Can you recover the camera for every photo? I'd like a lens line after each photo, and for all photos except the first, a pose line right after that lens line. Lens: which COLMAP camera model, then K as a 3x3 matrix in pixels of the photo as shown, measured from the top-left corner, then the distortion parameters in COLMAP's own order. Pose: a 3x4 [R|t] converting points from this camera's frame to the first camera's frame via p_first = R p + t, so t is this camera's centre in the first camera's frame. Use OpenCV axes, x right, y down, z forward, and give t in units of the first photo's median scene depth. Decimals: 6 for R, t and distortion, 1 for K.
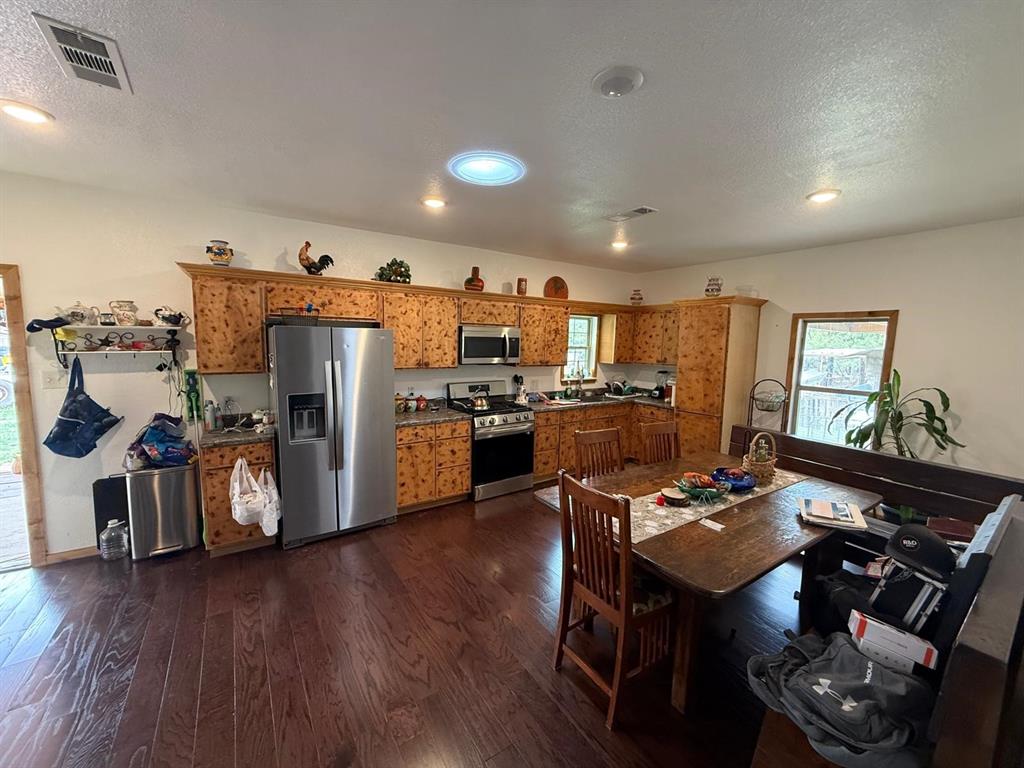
lens RADIAL K [[405.3, 0, 509.8], [0, 405.3, 382.7], [0, 0, 1]] dist [-0.001346, 0.000399]
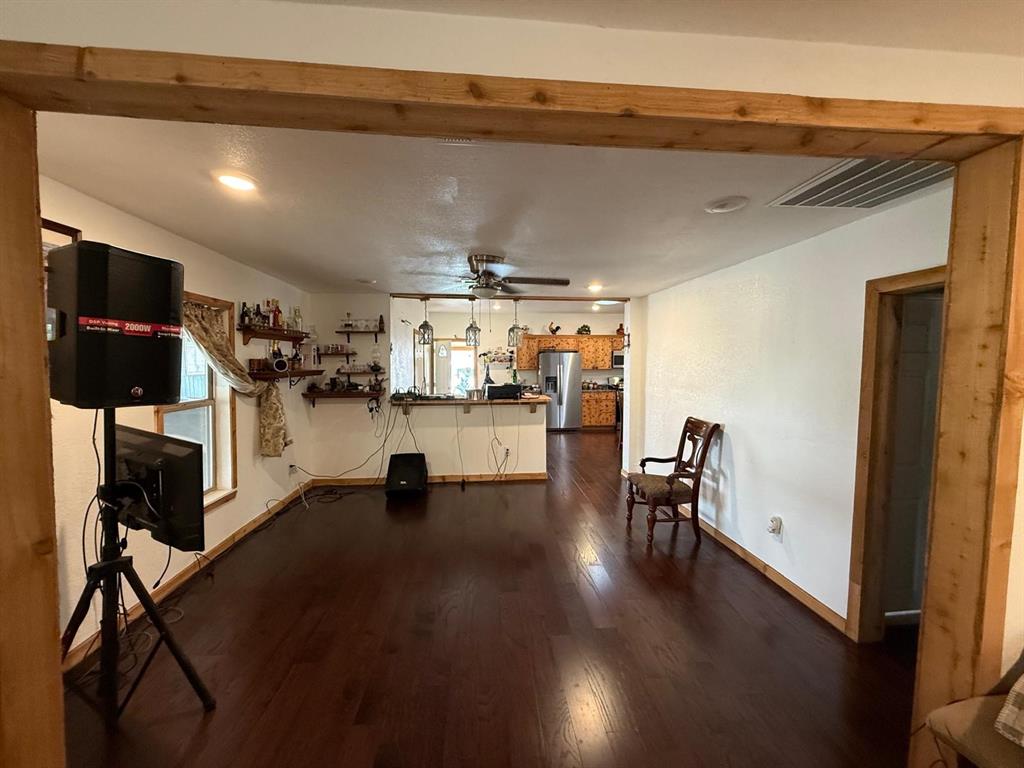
lens RADIAL K [[405.3, 0, 509.8], [0, 405.3, 382.7], [0, 0, 1]] dist [-0.001346, 0.000399]
pose [[0.869564, 0.003947, -0.493804, 0.670879], [-0.032517, 0.998255, -0.049282, 0.225187], [0.492748, 0.058911, 0.868176, -1.657658]]
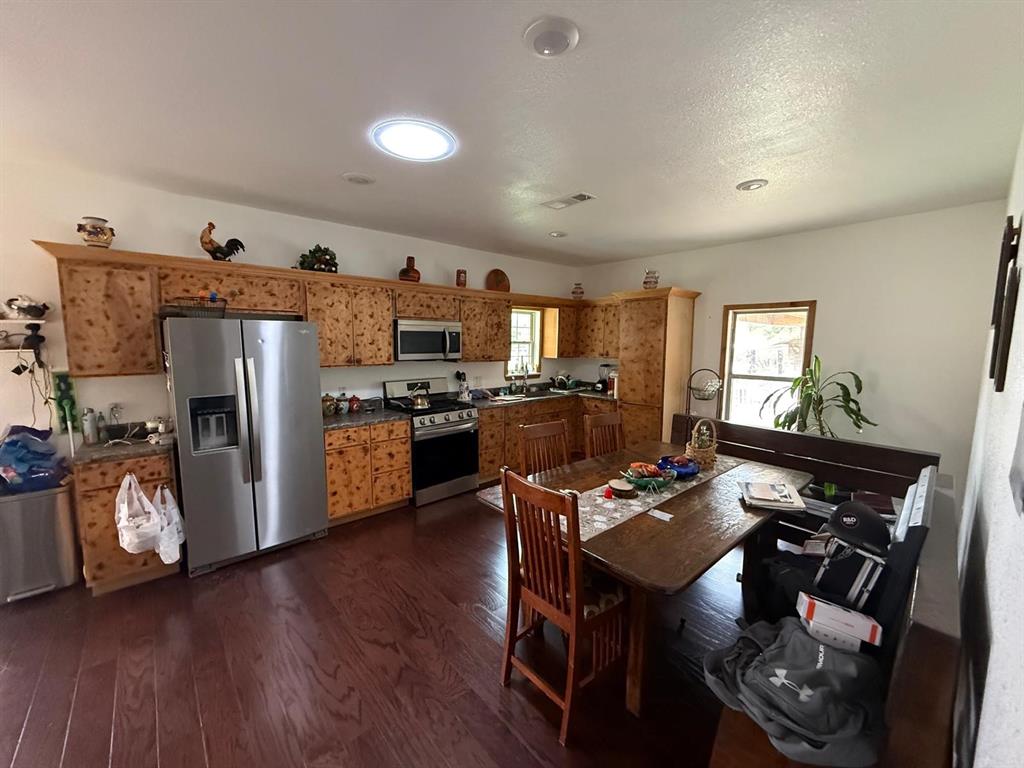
lens RADIAL K [[405.3, 0, 509.8], [0, 405.3, 382.7], [0, 0, 1]] dist [-0.001346, 0.000399]
pose [[0.990941, -0.028445, 0.131255, 0.016328], [0.028474, 0.999593, 0.001654, 0.015296], [-0.131248, 0.002099, 0.991347, 0.057905]]
